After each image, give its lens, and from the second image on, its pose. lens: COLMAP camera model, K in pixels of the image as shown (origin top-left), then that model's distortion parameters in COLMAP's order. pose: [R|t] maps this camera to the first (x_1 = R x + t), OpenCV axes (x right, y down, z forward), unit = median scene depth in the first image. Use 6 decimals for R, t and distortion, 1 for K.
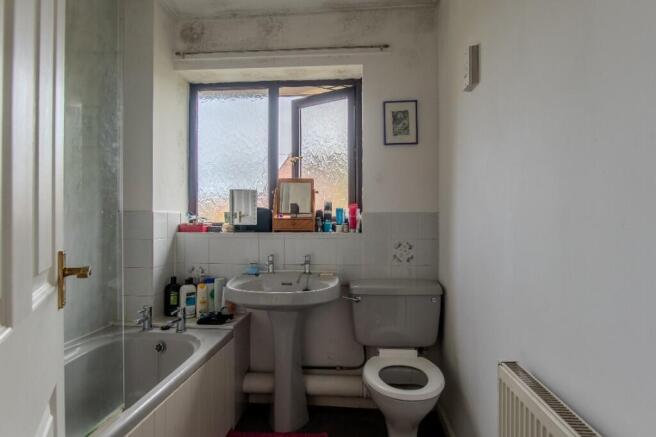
lens RADIAL K [[364.5, 0, 328.0], [0, 364.5, 218.5], [0, 0, 1]] dist [-0.003282, -0.001278]
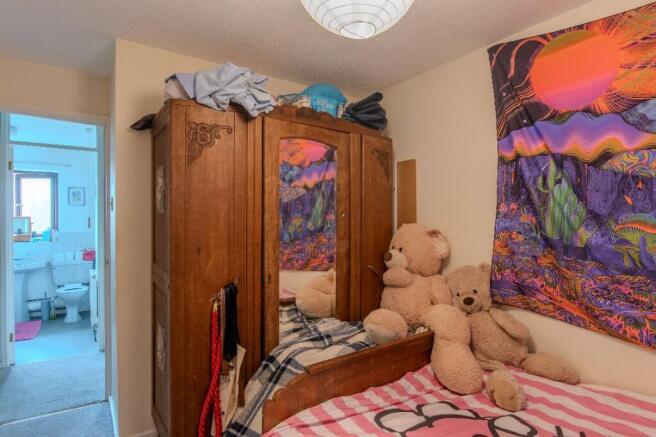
lens RADIAL K [[364.5, 0, 328.0], [0, 364.5, 218.5], [0, 0, 1]] dist [-0.003282, -0.001278]
pose [[0.766533, -0.000054, 0.642205, -0.077962], [-0.001764, 0.999996, 0.002190, -0.117608], [-0.642203, -0.002812, 0.766530, -1.970289]]
